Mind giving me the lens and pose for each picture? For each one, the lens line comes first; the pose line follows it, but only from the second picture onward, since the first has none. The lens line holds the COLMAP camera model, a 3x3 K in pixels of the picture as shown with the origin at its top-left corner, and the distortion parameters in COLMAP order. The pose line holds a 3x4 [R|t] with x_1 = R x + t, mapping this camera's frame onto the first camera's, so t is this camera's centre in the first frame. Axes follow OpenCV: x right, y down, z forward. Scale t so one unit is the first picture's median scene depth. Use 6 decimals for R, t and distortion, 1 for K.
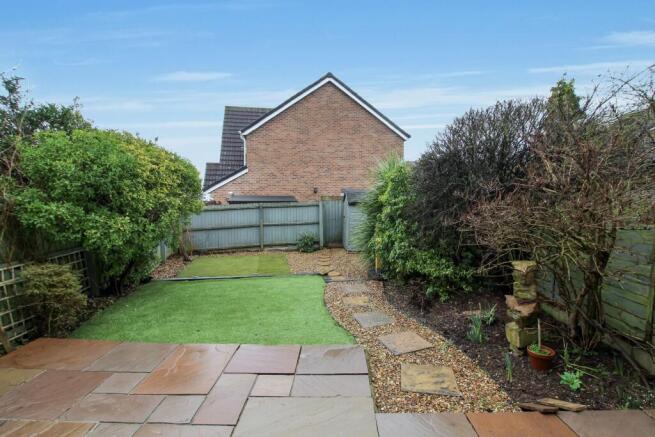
lens RADIAL K [[319.0, 0, 316.1], [0, 319.0, 200.1], [0, 0, 1]] dist [-0.024345, 0.000850]
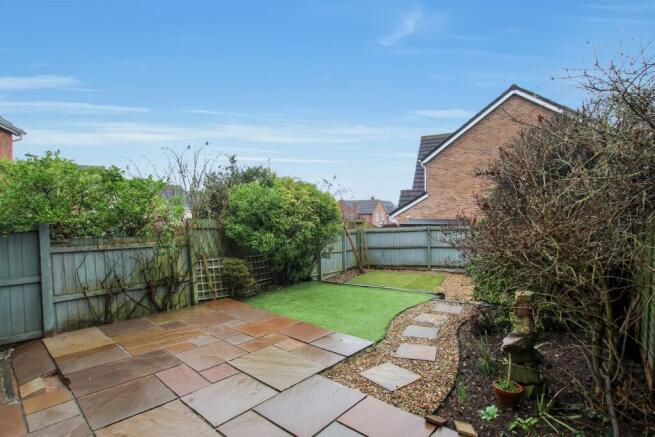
lens RADIAL K [[305.8, 0, 327.5], [0, 305.8, 218.5], [0, 0, 1]] dist [-0.040158, 0.000151]
pose [[0.772667, -0.008626, -0.634753, 0.464213], [-0.001406, 0.999882, -0.015300, 0.000404], [0.634810, 0.012714, 0.772564, -0.009638]]
